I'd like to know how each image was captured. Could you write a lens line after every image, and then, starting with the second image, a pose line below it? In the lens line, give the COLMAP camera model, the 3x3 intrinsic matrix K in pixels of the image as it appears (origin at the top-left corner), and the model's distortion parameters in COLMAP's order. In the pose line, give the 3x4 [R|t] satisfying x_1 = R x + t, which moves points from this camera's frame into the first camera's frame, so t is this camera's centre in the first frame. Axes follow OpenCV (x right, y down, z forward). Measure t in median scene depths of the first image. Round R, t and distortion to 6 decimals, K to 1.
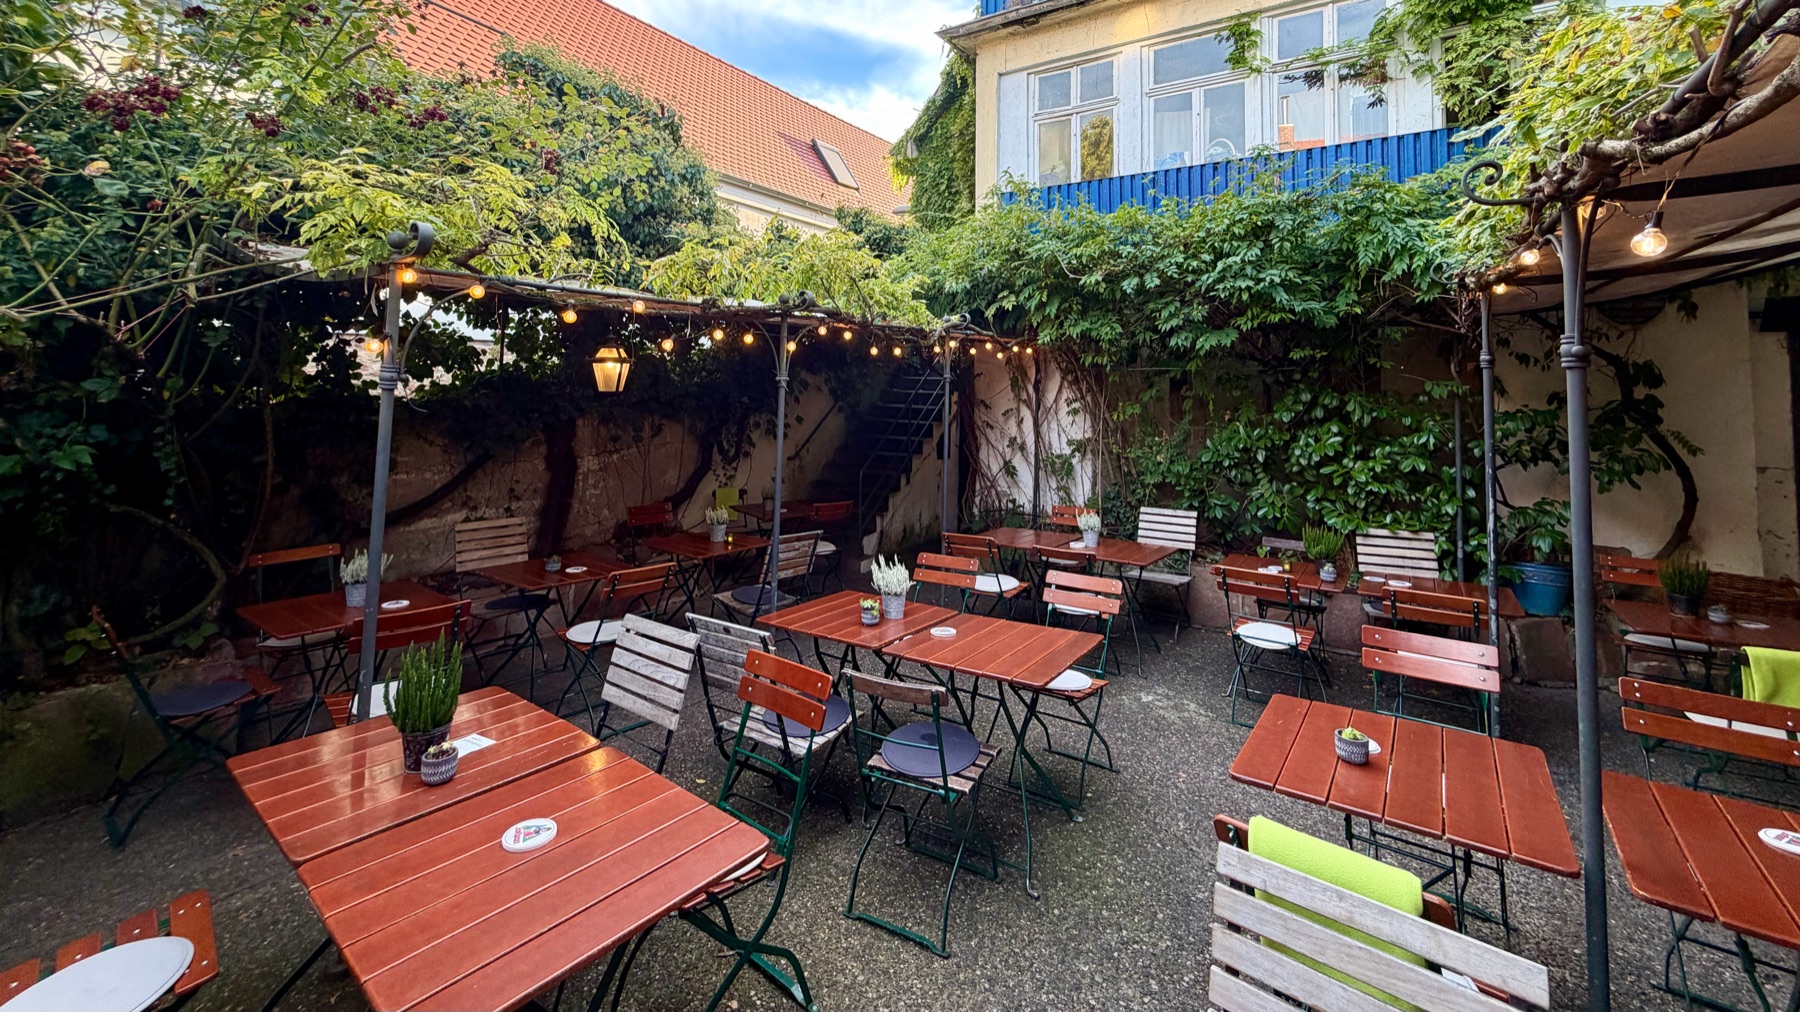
lens RADIAL K [[808.2, 0, 898.9], [0, 808.2, 324.9], [0, 0, 1]] dist [0.002683, -0.000118]
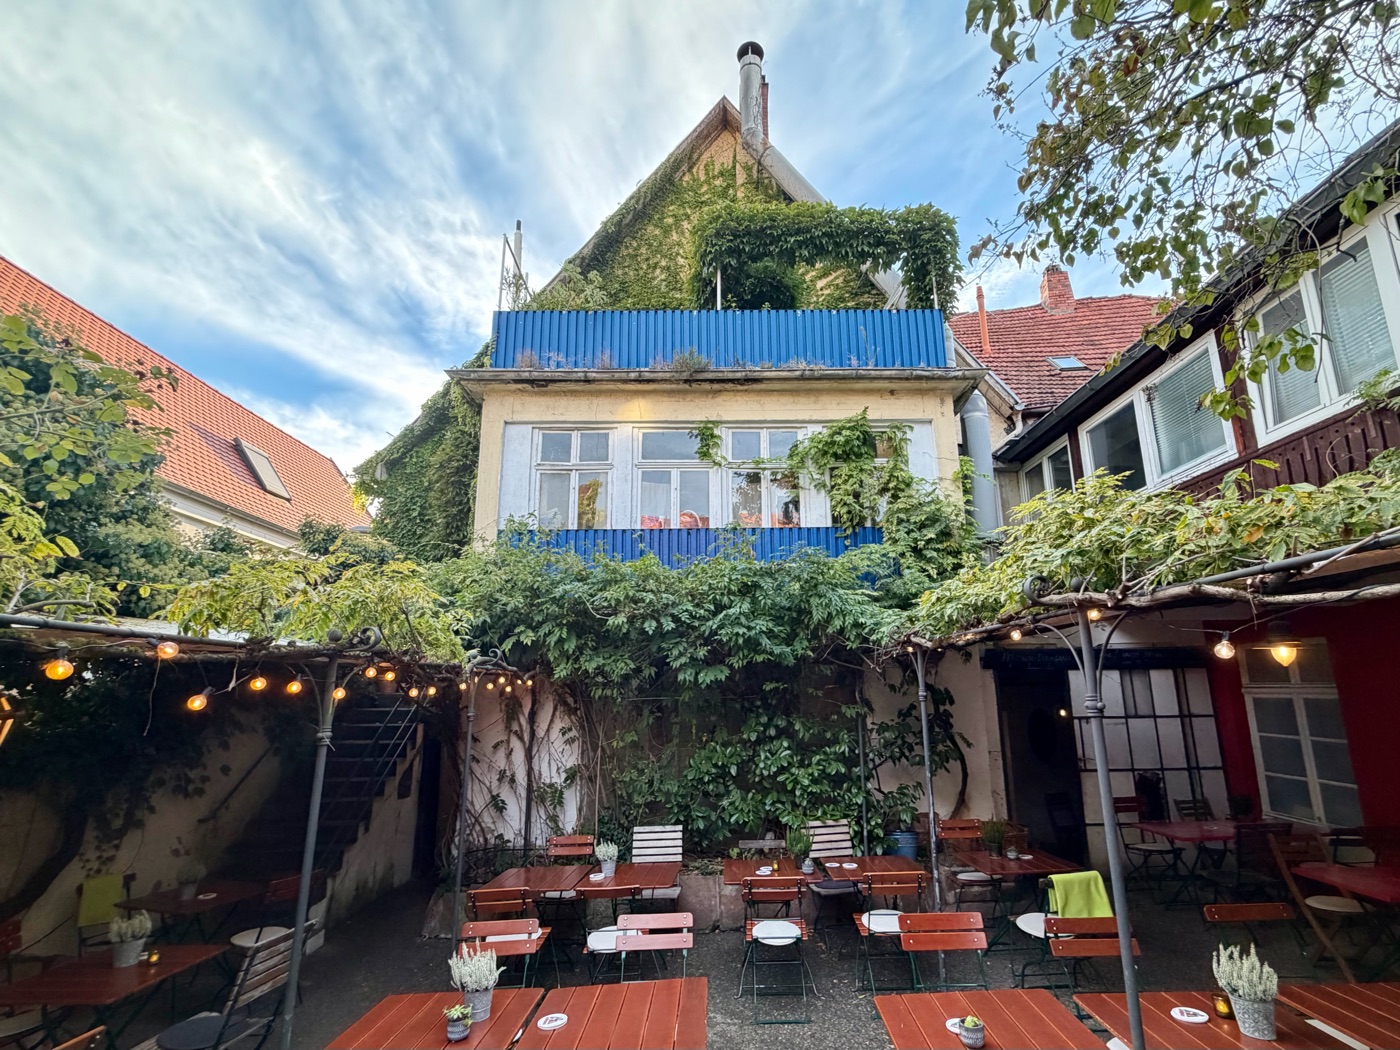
lens RADIAL K [[669.0, 0, 700.0], [0, 669.0, 525.0], [0, 0, 1]] dist [0.000405, -0.000632]
pose [[0.787773, 0.121038, 0.603956, -0.250663], [-0.021553, 0.985320, -0.169353, -0.032330], [-0.615588, 0.120395, 0.778817, 0.190016]]
